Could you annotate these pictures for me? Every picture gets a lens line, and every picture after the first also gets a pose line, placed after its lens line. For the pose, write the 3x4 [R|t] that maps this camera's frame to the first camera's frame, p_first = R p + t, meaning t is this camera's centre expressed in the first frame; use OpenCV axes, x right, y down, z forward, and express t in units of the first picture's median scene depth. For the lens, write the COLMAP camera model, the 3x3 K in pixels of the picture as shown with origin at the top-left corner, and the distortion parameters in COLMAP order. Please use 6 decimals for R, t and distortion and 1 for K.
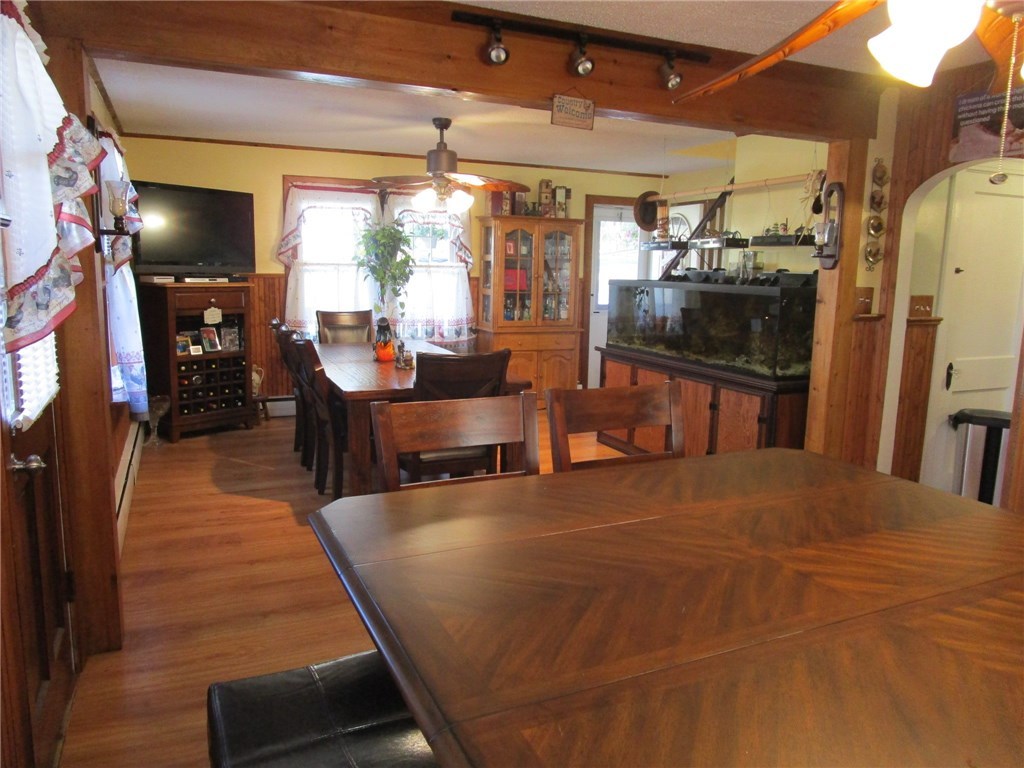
lens RADIAL K [[730.9, 0, 512.0], [0, 730.9, 384.0], [0, 0, 1]] dist [-0.026534, 0.007204]
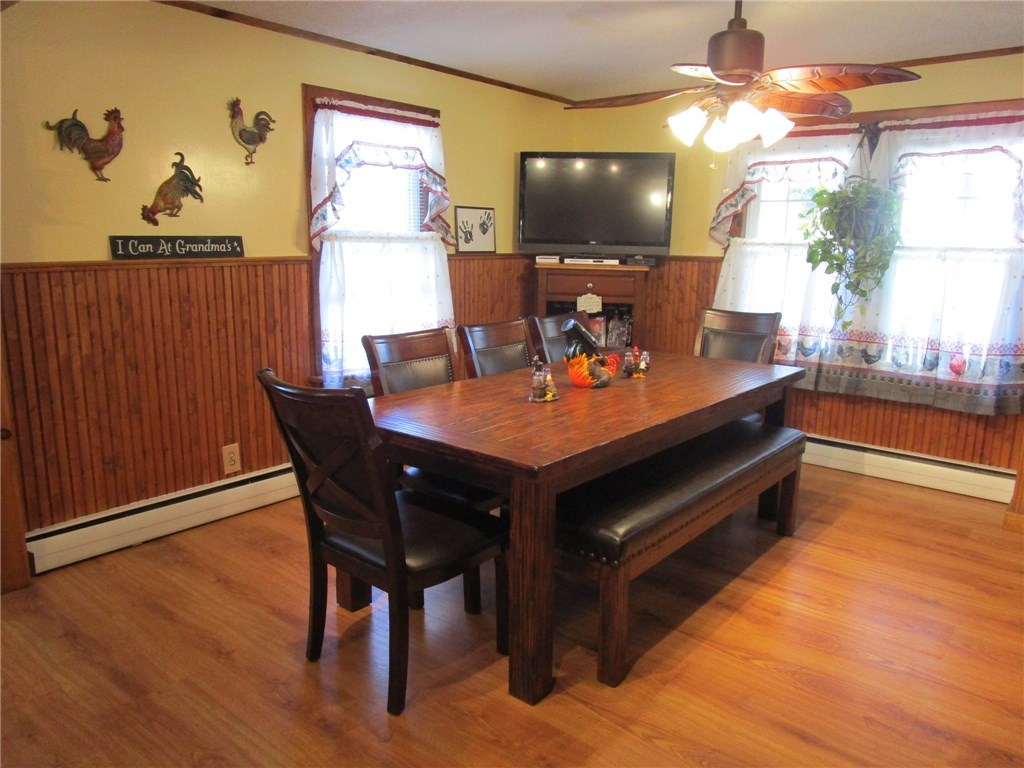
lens RADIAL K [[730.9, 0, 512.0], [0, 730.9, 384.0], [0, 0, 1]] dist [-0.026534, 0.007204]
pose [[0.437926, 0.164141, -0.883900, 0.312078], [-0.152203, 0.982535, 0.107049, -0.077992], [0.886033, 0.087653, 0.455261, 0.531840]]
